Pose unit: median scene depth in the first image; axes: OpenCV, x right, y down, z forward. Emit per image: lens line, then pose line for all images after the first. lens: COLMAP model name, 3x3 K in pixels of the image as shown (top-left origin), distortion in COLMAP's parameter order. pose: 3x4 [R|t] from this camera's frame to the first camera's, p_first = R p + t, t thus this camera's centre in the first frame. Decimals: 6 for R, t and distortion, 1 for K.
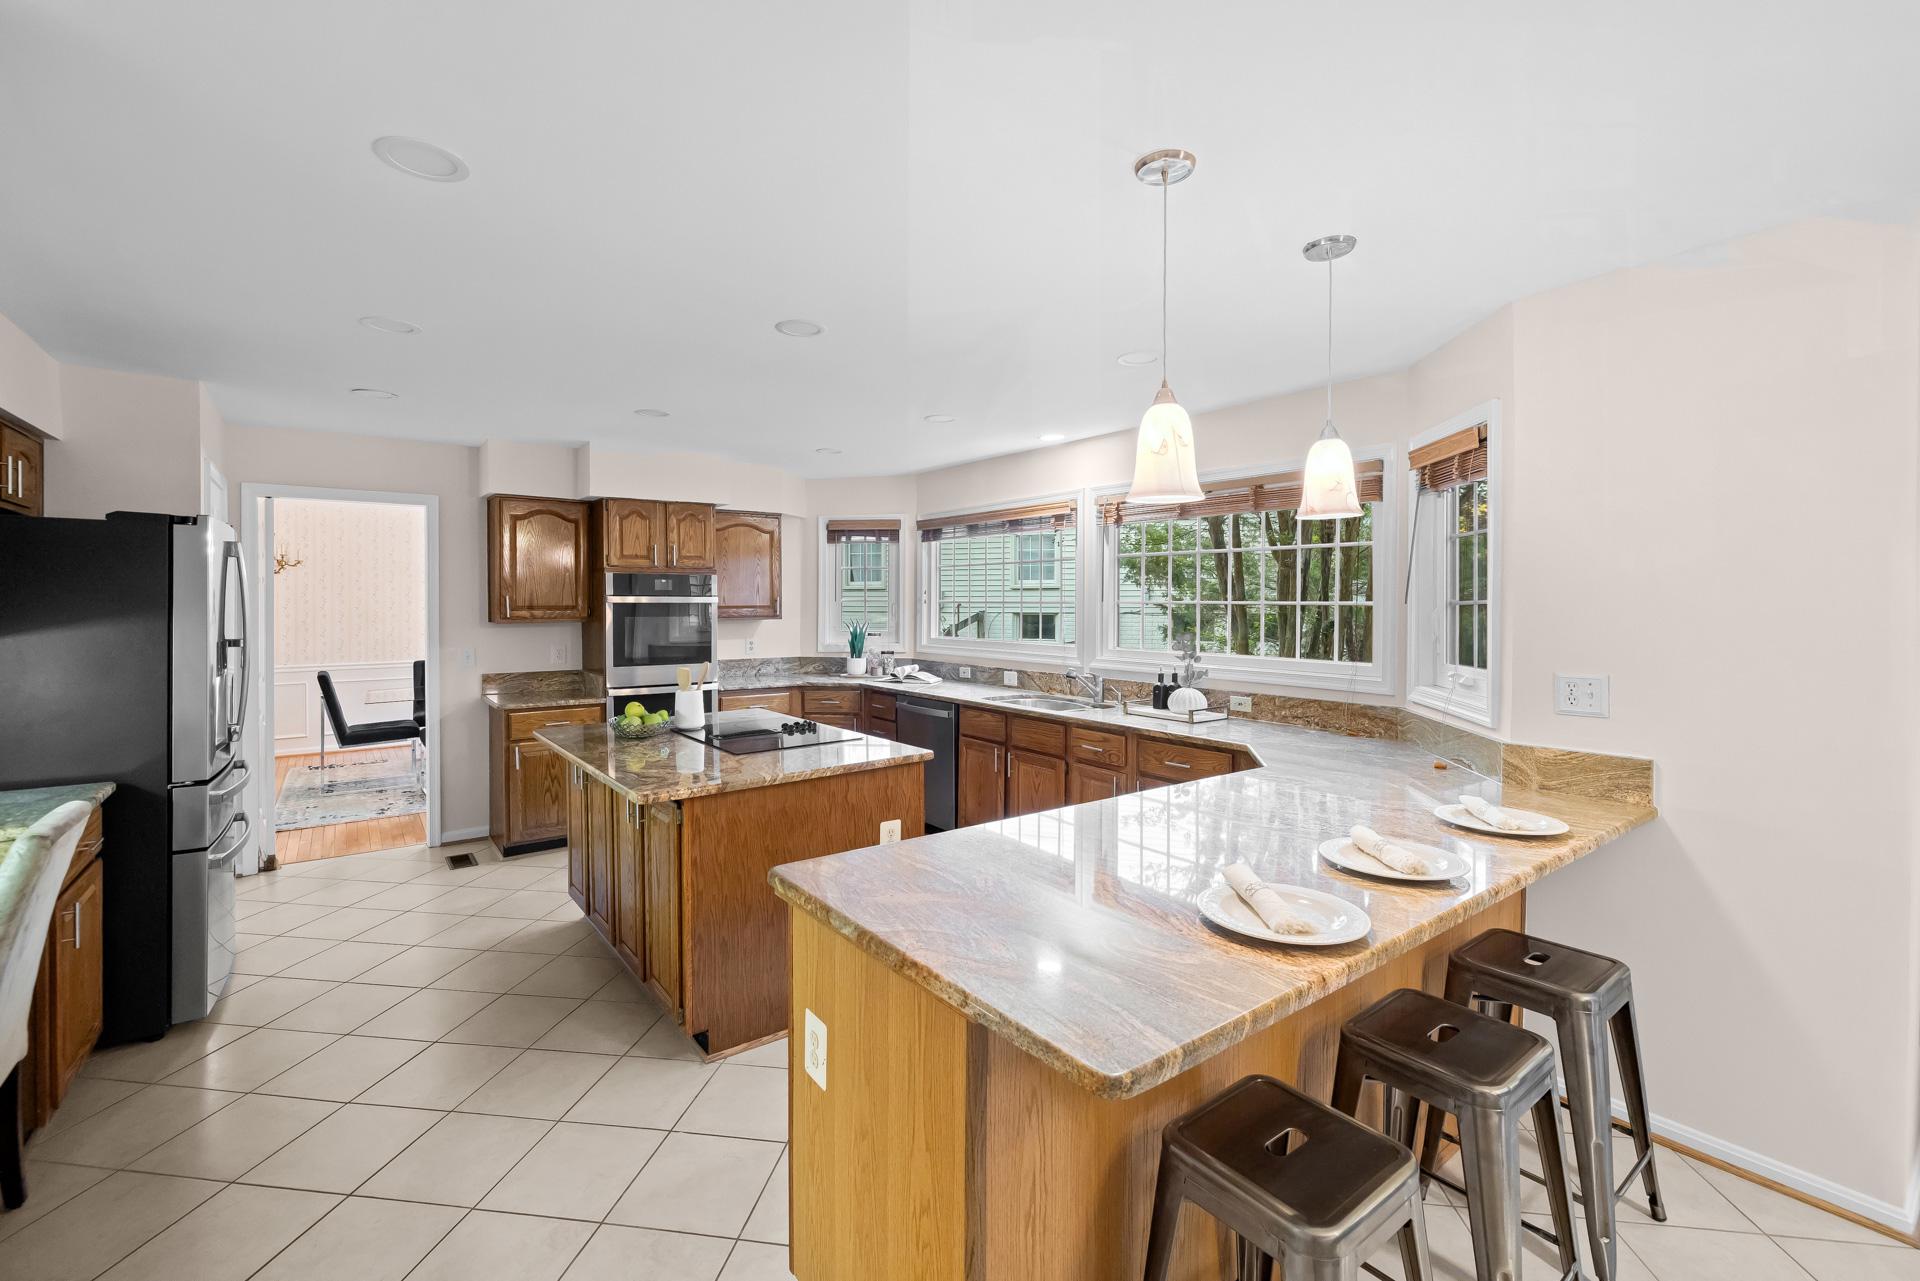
lens RADIAL K [[825.0, 0, 901.3], [0, 825.0, 613.6], [0, 0, 1]] dist [0.007188, -0.001852]
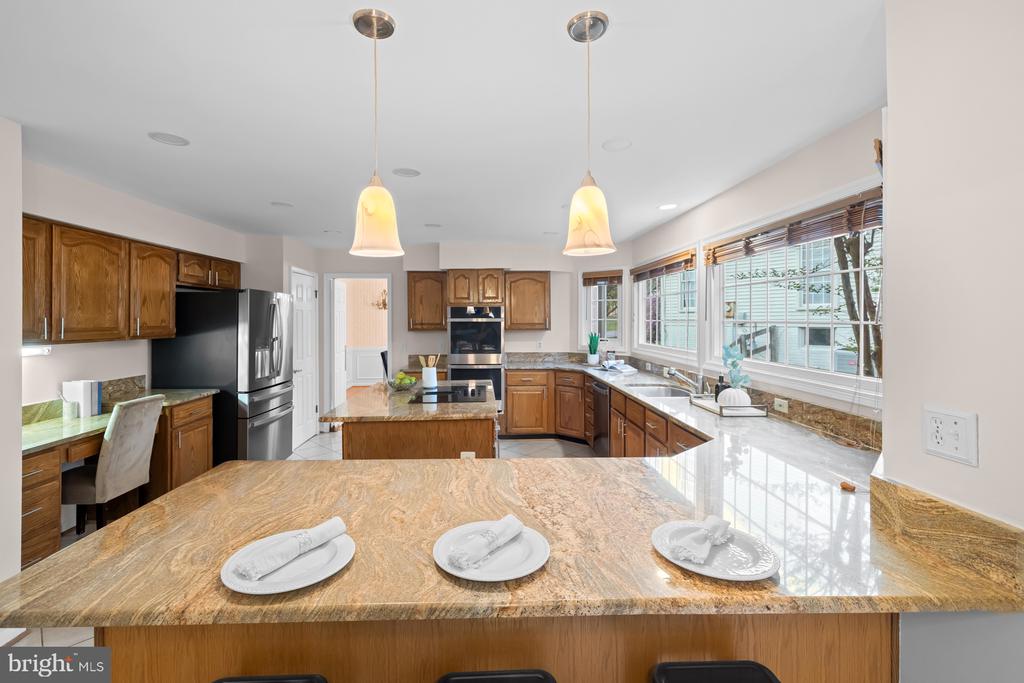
lens RADIAL K [[440.0, 0, 482.9], [0, 440.0, 319.9], [0, 0, 1]] dist [0.007188, -0.001852]
pose [[0.822085, -0.003380, -0.569354, 0.310317], [-0.004237, 0.999918, -0.012054, -0.004602], [0.569349, 0.012322, 0.822004, 0.162523]]
